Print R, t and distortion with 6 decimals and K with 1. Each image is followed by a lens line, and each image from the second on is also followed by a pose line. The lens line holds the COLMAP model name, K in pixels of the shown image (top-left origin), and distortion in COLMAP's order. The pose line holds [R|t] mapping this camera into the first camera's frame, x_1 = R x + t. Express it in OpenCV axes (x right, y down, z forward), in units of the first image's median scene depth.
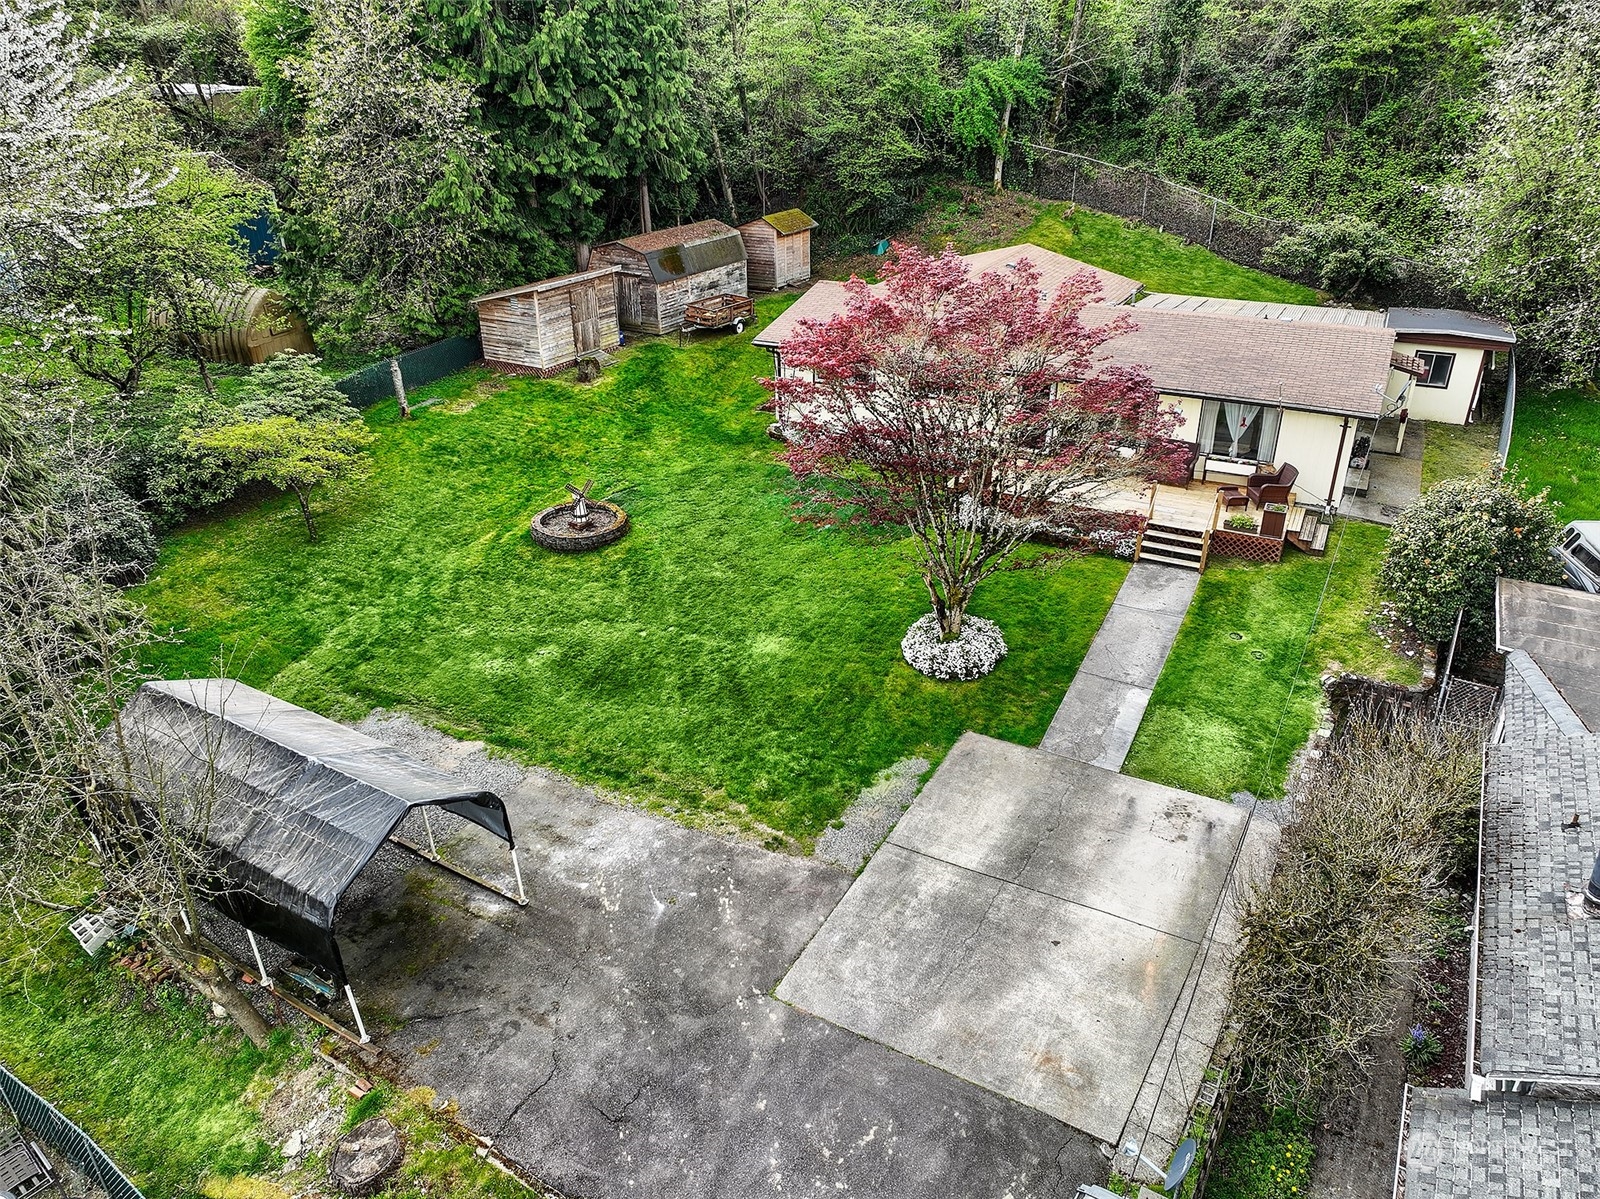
lens RADIAL K [[1114.0, 0, 805.7], [0, 1114.0, 599.5], [0, 0, 1]] dist [0.002594, 0.013914]
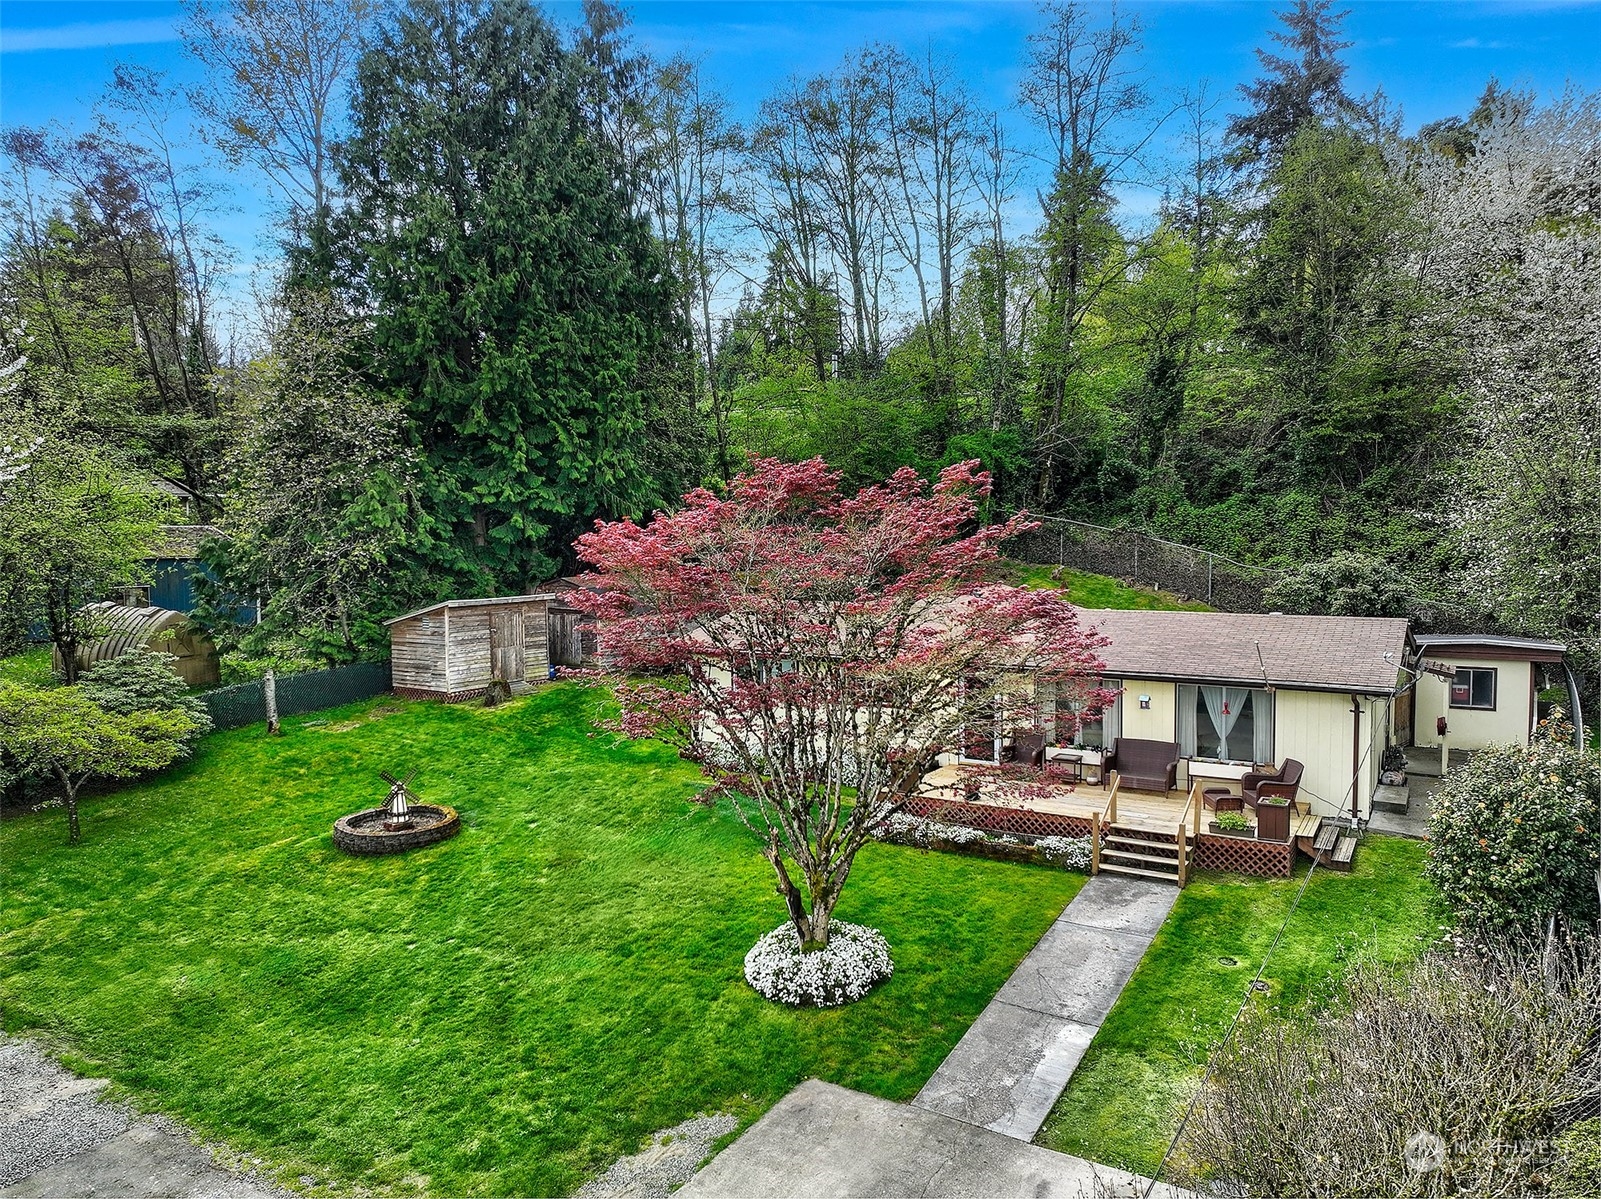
lens RADIAL K [[1114.7, 0, 805.0], [0, 1114.7, 605.8], [0, 0, 1]] dist [0.002594, 0.013914]
pose [[0.997966, 0.003563, -0.063648, 0.146676], [-0.028095, 0.920823, -0.388967, 0.094595], [0.057222, 0.389964, 0.919050, 0.227512]]
